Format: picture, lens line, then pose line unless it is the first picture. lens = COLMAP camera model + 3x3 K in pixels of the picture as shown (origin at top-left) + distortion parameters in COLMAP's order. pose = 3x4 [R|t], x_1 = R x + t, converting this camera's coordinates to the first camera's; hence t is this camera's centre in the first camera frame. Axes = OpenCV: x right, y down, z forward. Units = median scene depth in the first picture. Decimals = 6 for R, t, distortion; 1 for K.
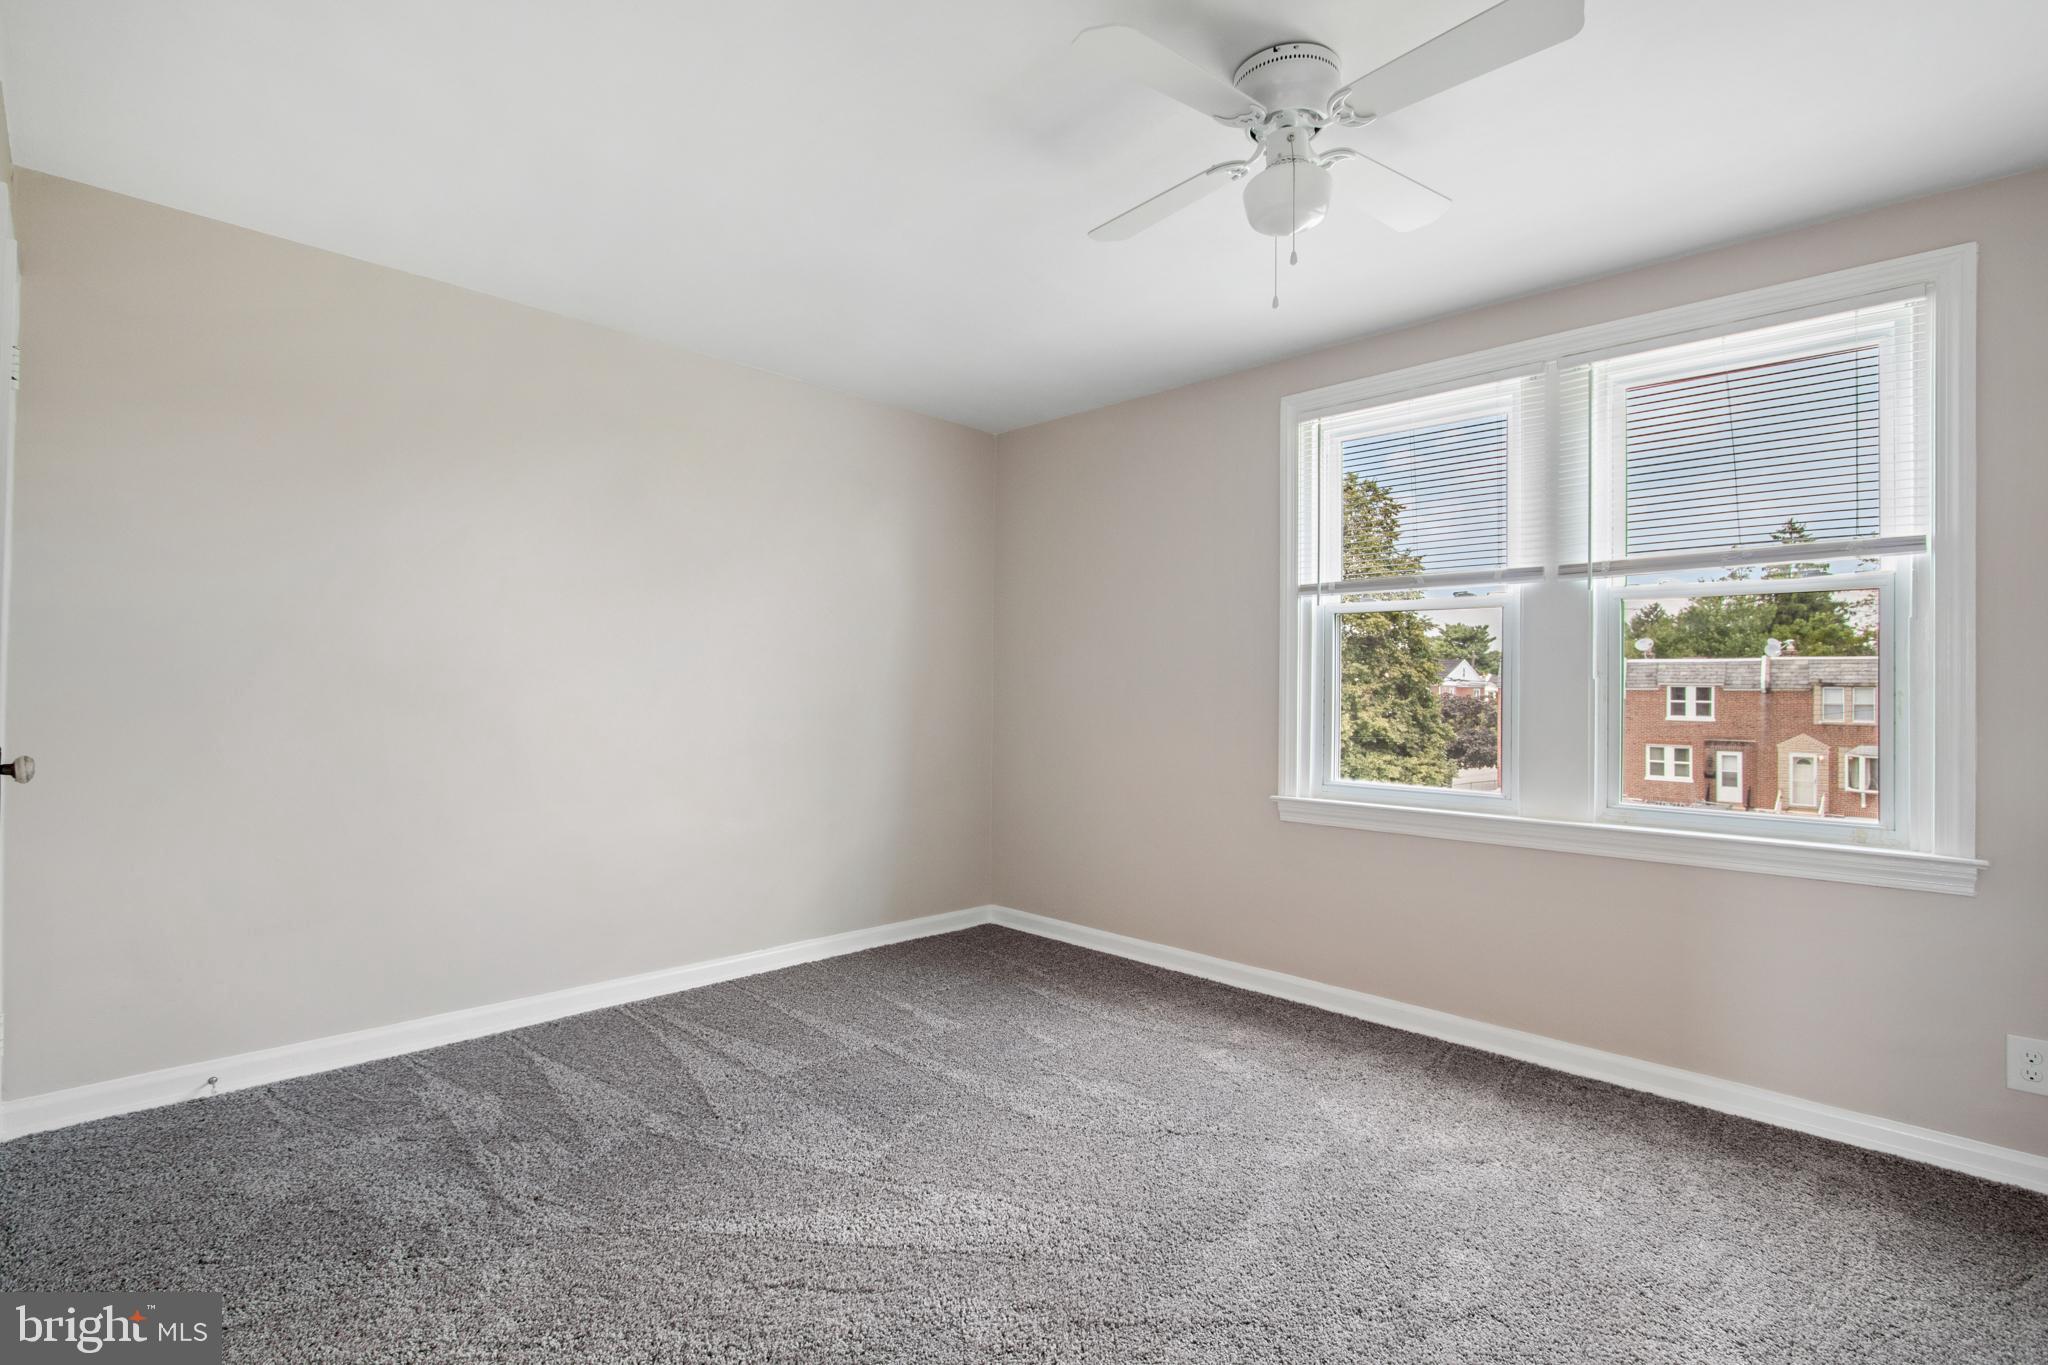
lens RADIAL K [[959.1, 0, 1044.3], [0, 959.1, 679.6], [0, 0, 1]] dist [-0.013960, 0.004684]
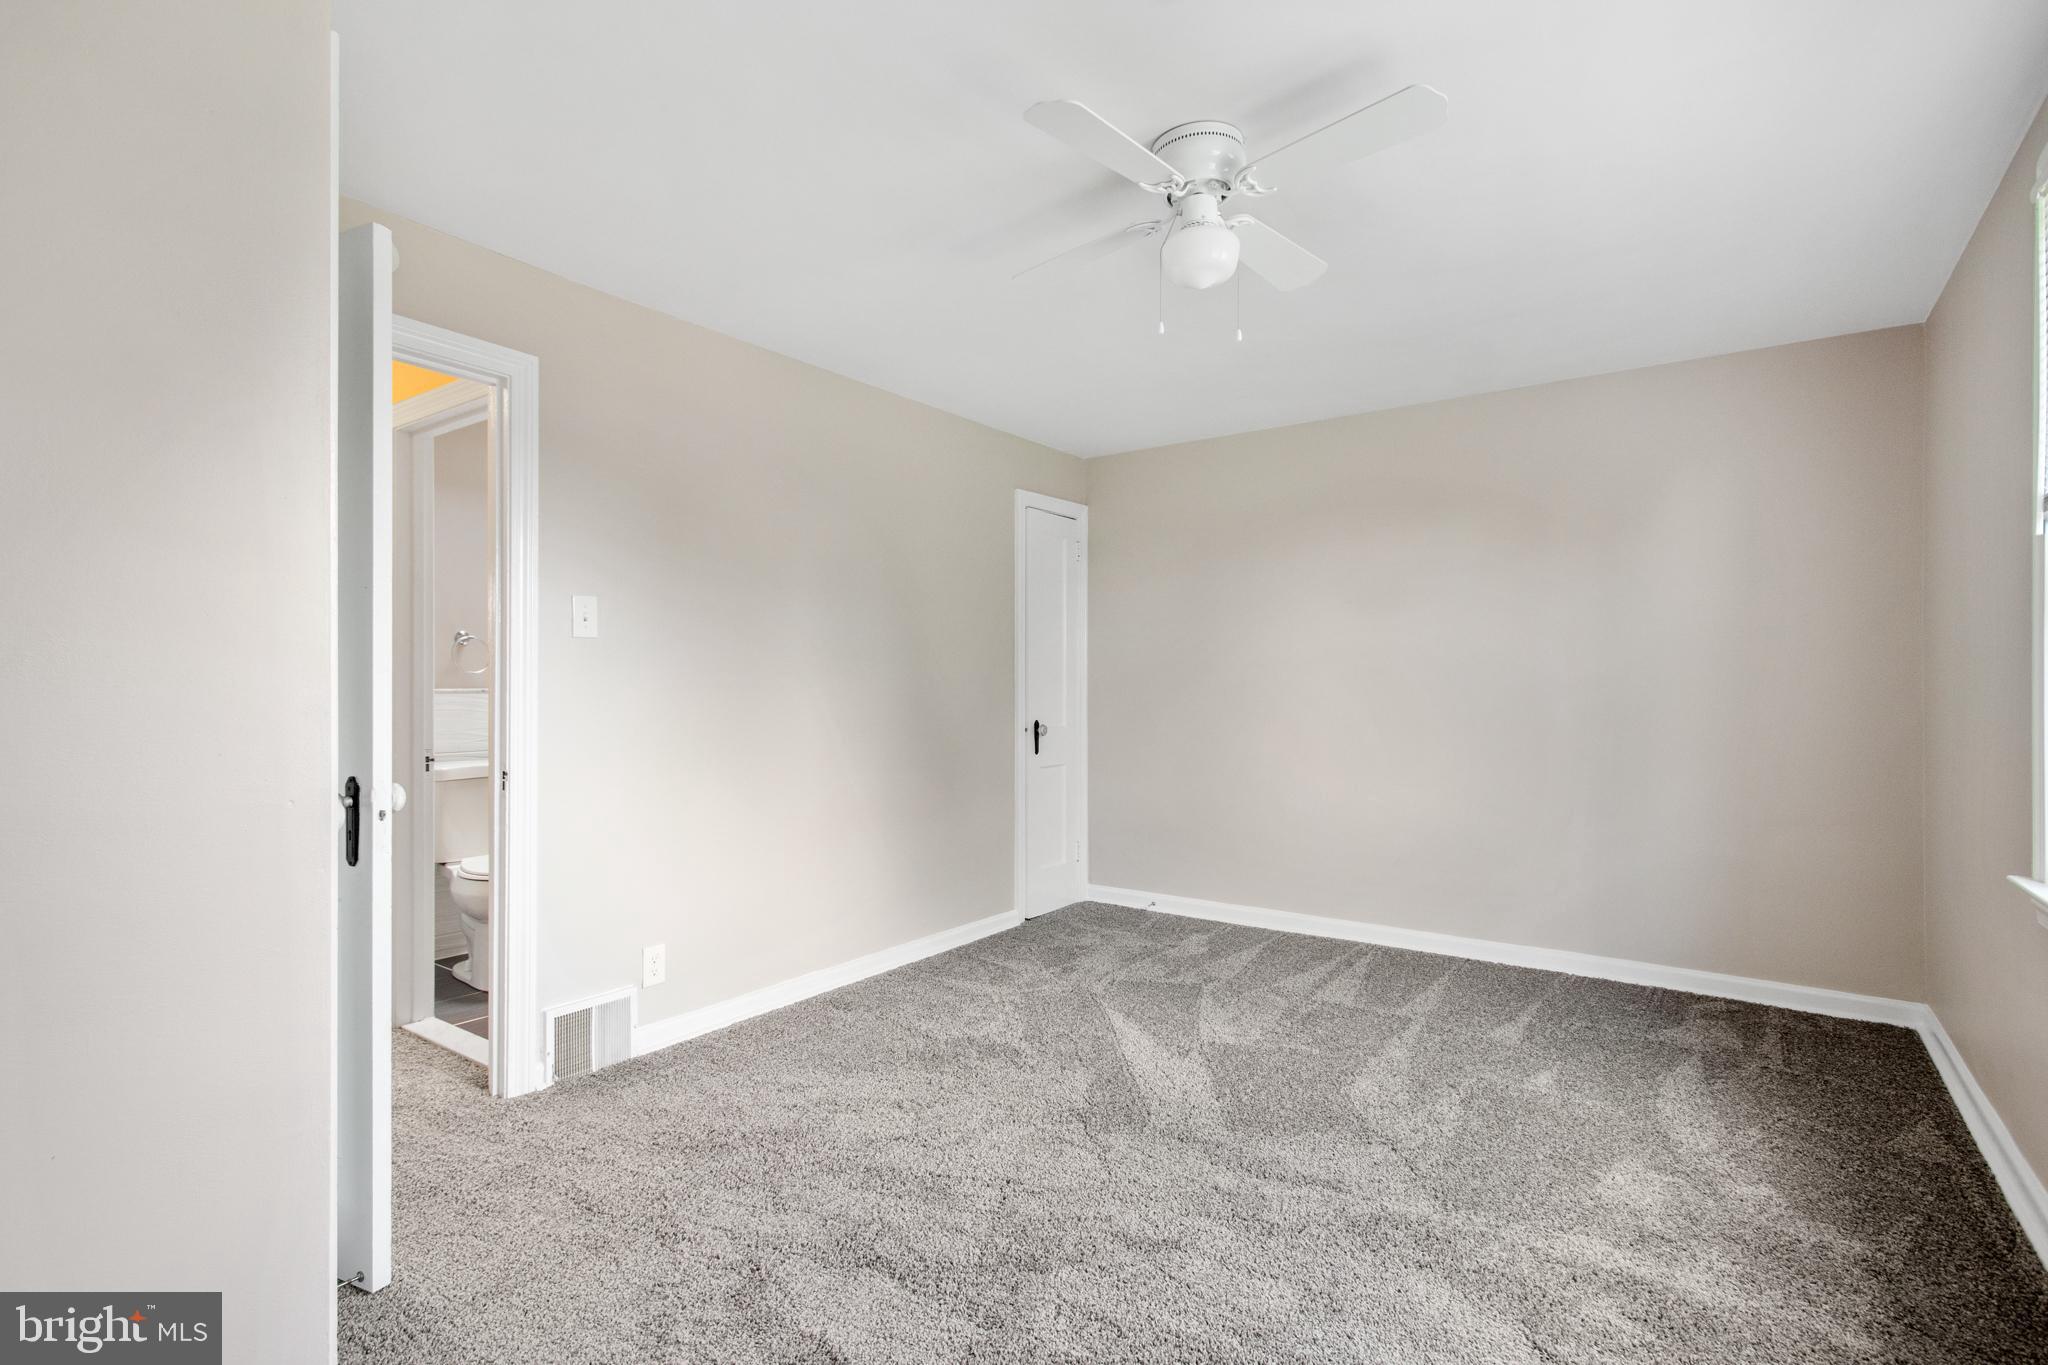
lens RADIAL K [[959.1, 0, 1027.5], [0, 959.1, 690.3], [0, 0, 1]] dist [-0.013960, 0.004684]
pose [[0.159560, -0.008541, -0.987151, 0.965127], [0.009456, 0.999930, -0.007124, 0.004978], [0.987143, -0.008198, 0.159630, 0.433439]]
